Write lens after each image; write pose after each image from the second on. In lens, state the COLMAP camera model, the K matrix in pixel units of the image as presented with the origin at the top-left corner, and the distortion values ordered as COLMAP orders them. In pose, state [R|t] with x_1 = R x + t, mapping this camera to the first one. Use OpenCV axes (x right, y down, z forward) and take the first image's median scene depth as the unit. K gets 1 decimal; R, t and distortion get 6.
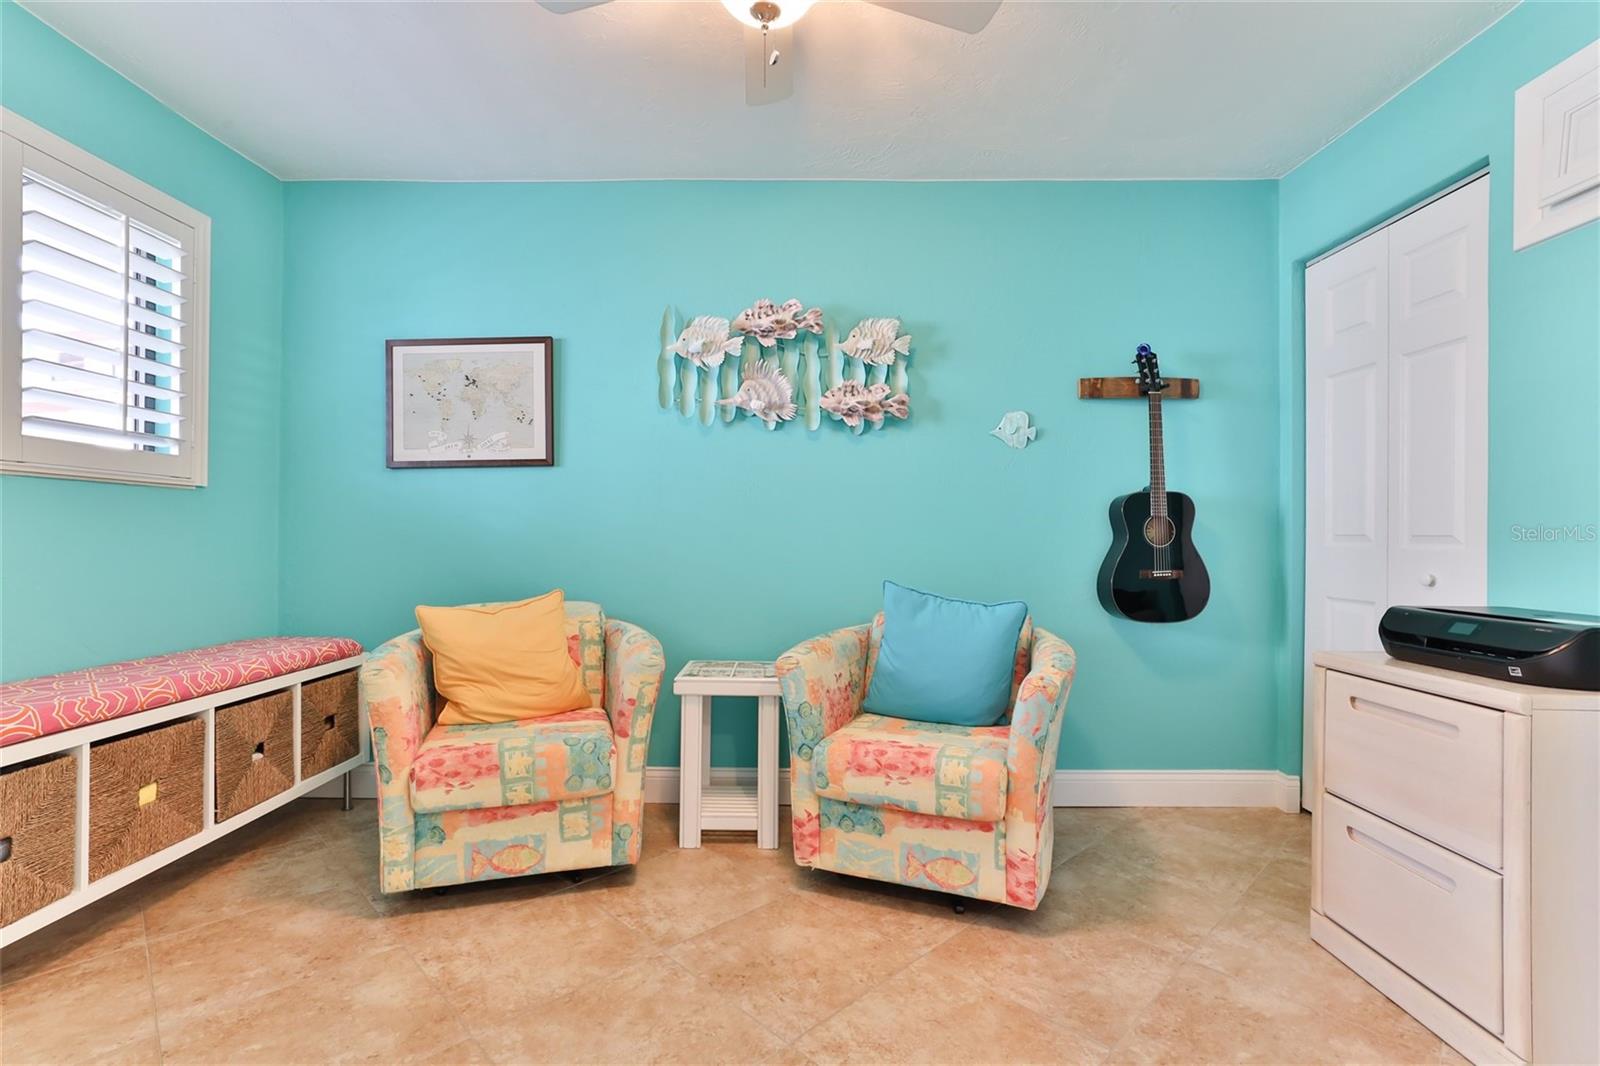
lens RADIAL K [[728.7, 0, 793.5], [0, 728.7, 530.0], [0, 0, 1]] dist [0.000672, 0.000676]
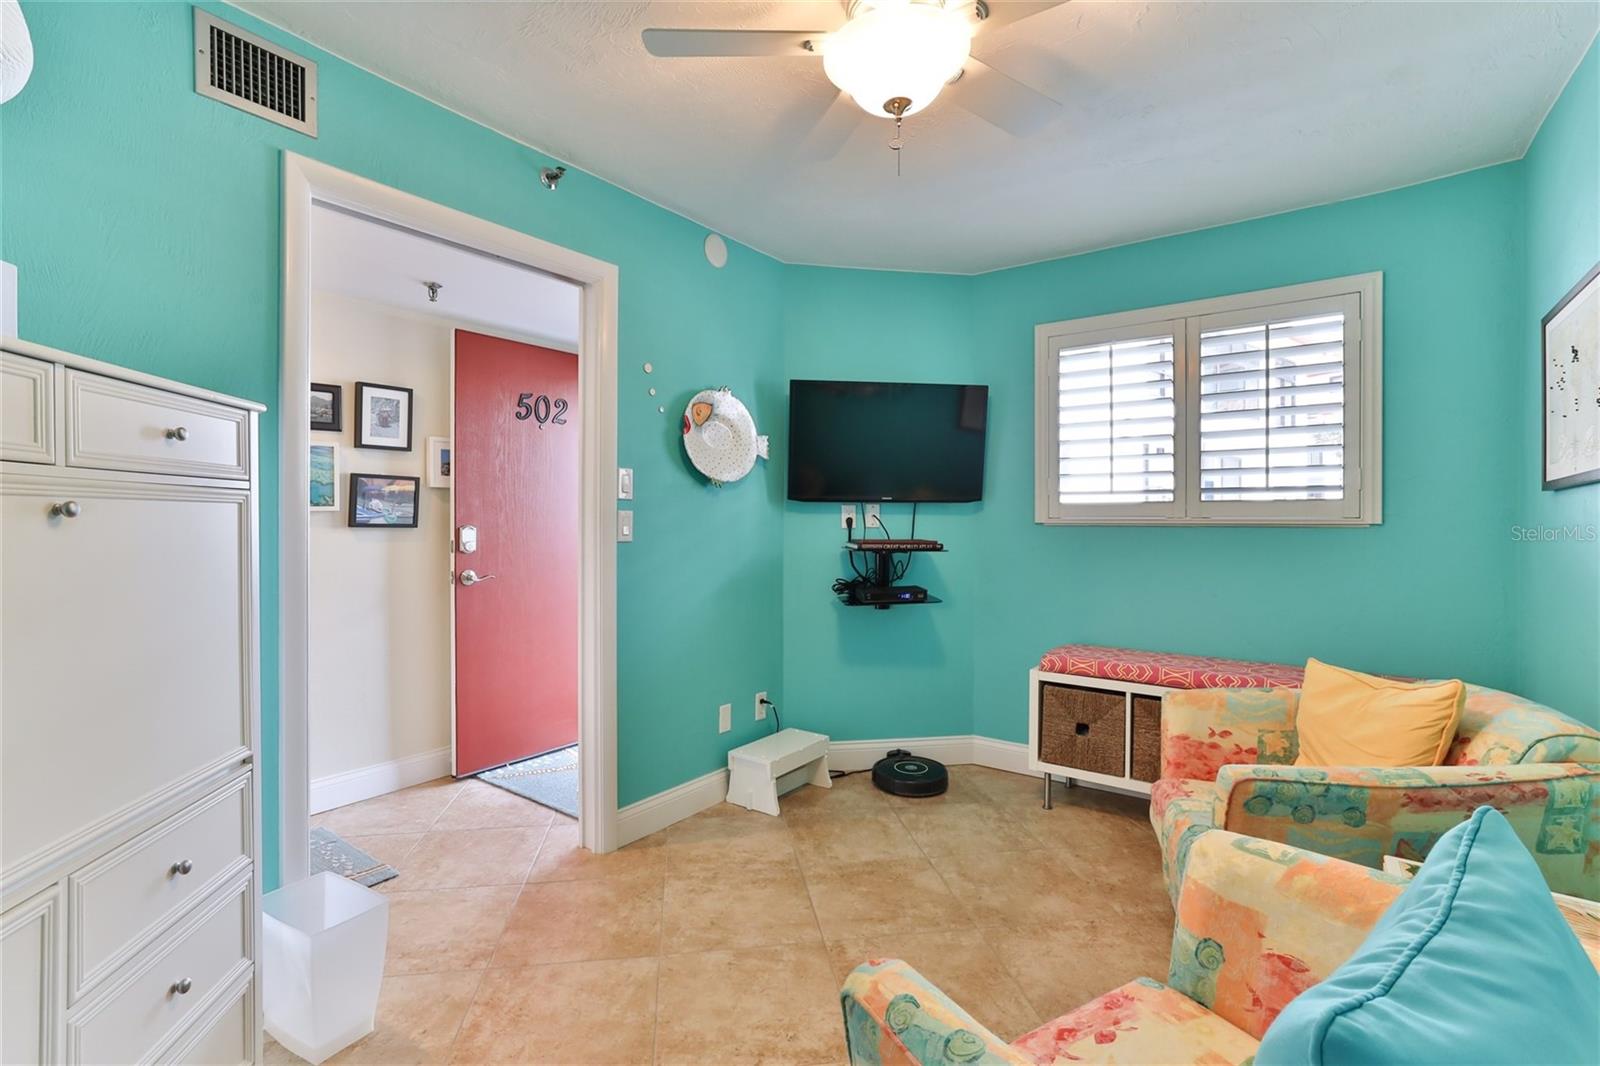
lens RADIAL K [[728.7, 0, 794.0], [0, 728.7, 527.7], [0, 0, 1]] dist [0.000672, 0.000676]
pose [[-0.563526, 0.009948, -0.826039, 0.734313], [0.003526, 0.999947, 0.009637, -0.089357], [0.826091, 0.002518, -0.563531, 1.167330]]
